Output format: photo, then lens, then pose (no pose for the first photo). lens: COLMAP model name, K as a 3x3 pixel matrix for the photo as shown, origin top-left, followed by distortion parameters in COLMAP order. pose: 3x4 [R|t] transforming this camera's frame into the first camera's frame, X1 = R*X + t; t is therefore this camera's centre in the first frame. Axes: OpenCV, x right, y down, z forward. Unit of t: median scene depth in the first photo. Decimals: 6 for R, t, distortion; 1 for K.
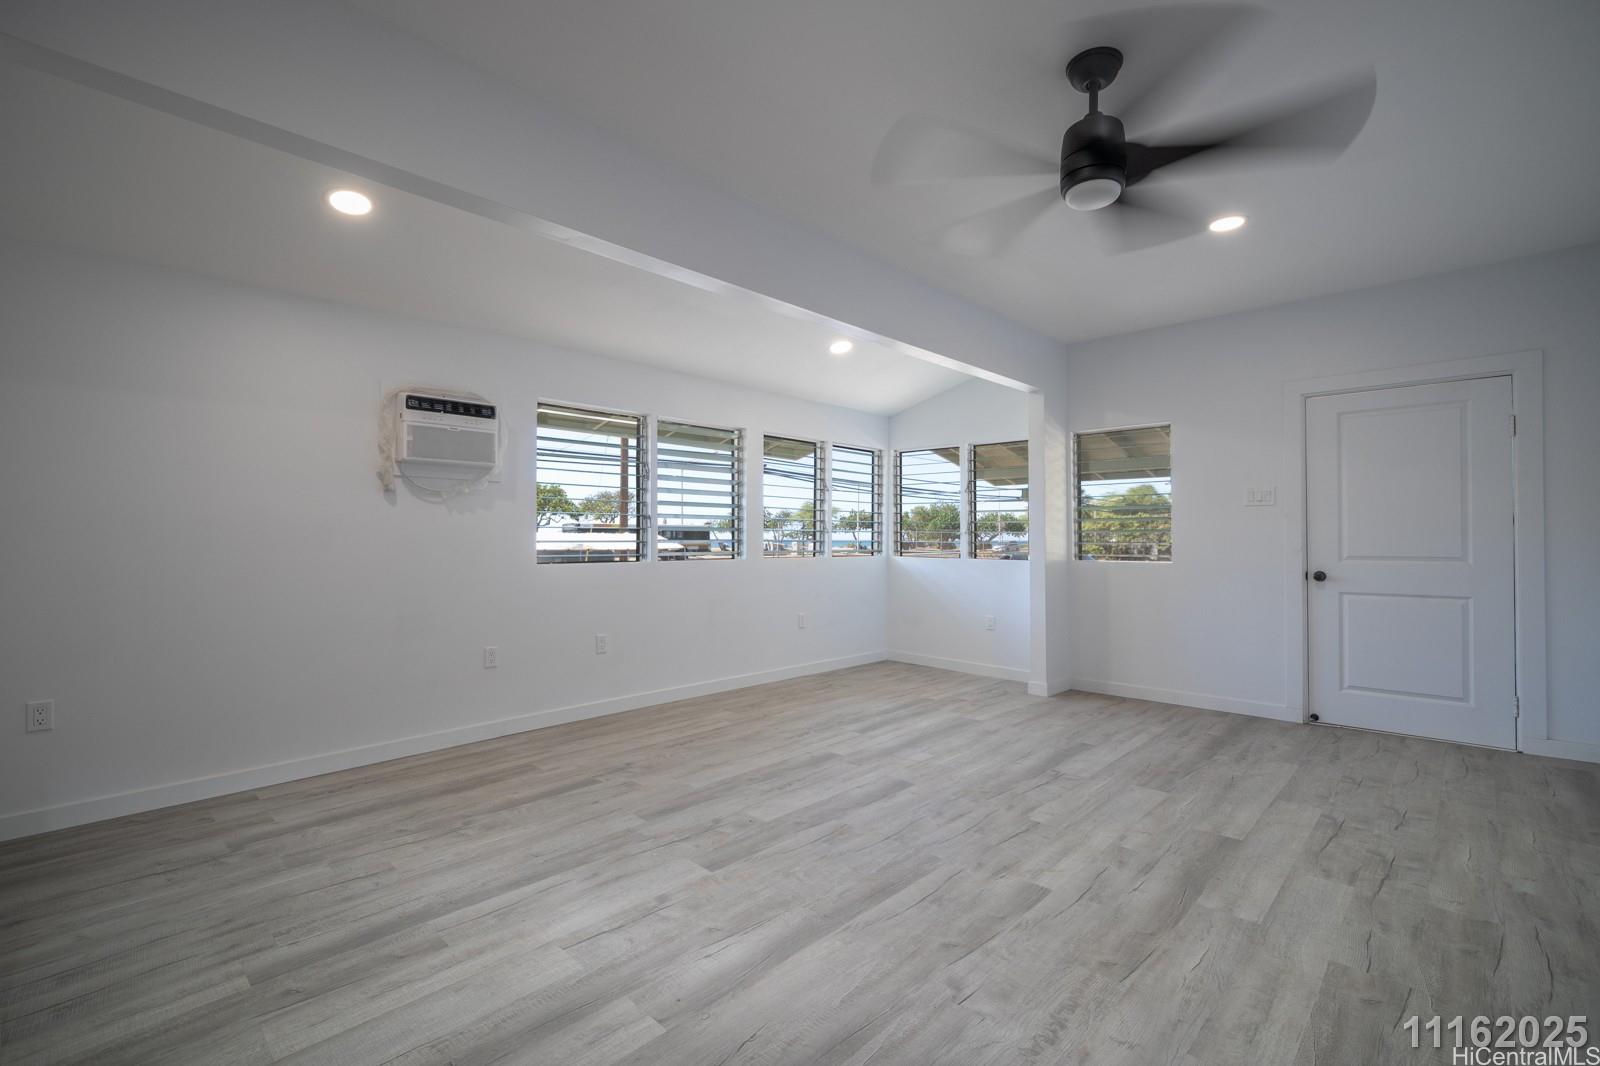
lens RADIAL K [[692.7, 0, 808.1], [0, 692.7, 541.1], [0, 0, 1]] dist [0.000036, -0.000098]
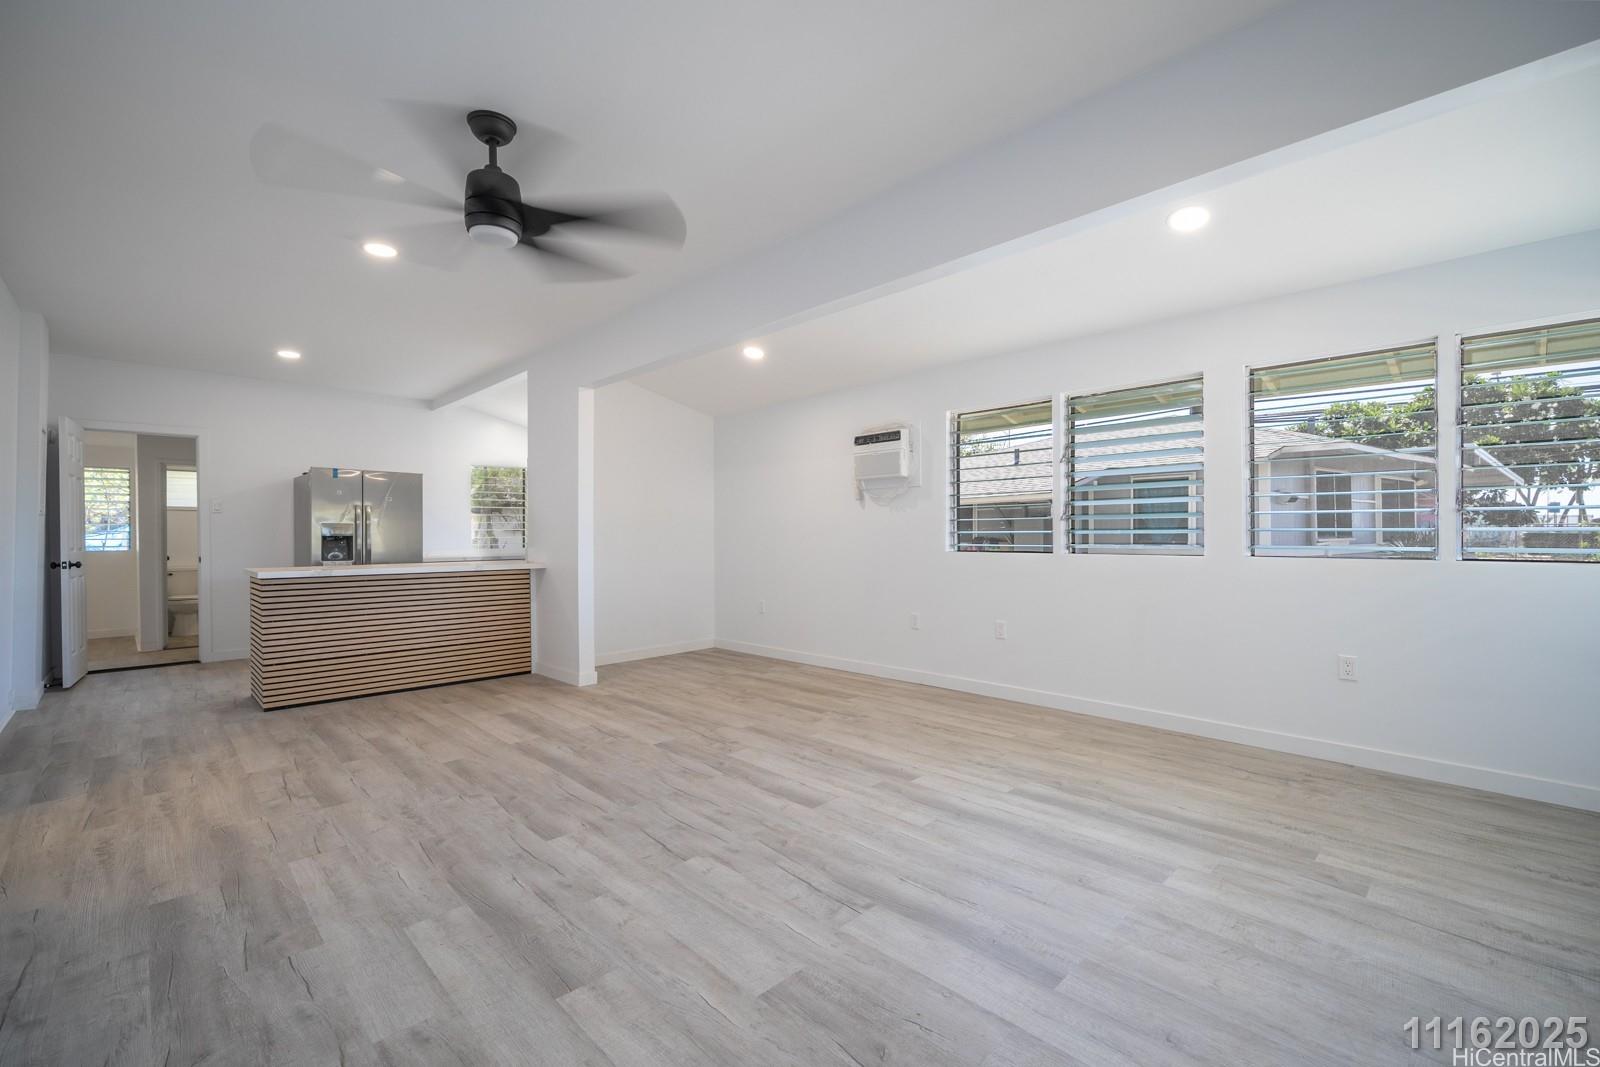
lens RADIAL K [[692.7, 0, 822.9], [0, 692.7, 540.7], [0, 0, 1]] dist [0.000036, -0.000098]
pose [[-0.020101, 0.012152, -0.999724, 1.130320], [0.005350, 0.999913, 0.012046, -0.000590], [0.999784, -0.005107, -0.020164, 1.133634]]
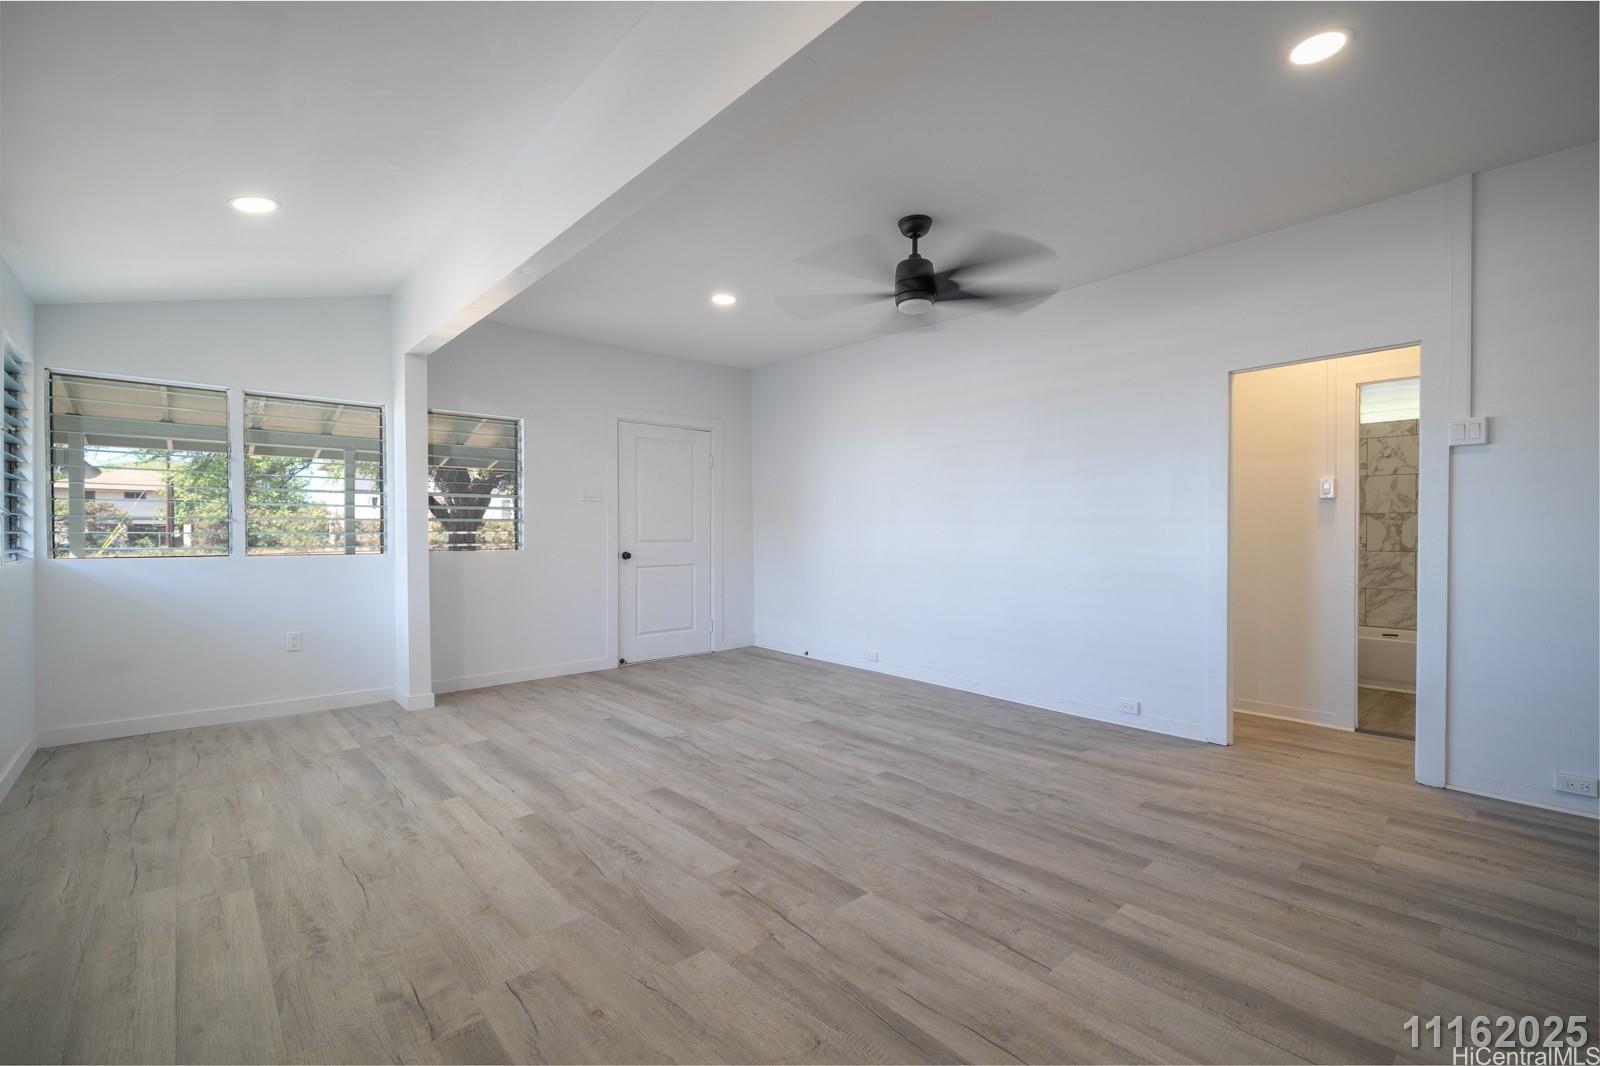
lens RADIAL K [[692.7, 0, 794.3], [0, 692.7, 525.2], [0, 0, 1]] dist [0.000036, -0.000098]
pose [[0.096416, 0.005726, 0.995325, -0.841127], [0.002852, 0.999978, -0.006029, 0.001519], [-0.995337, 0.003420, 0.096397, 0.804086]]
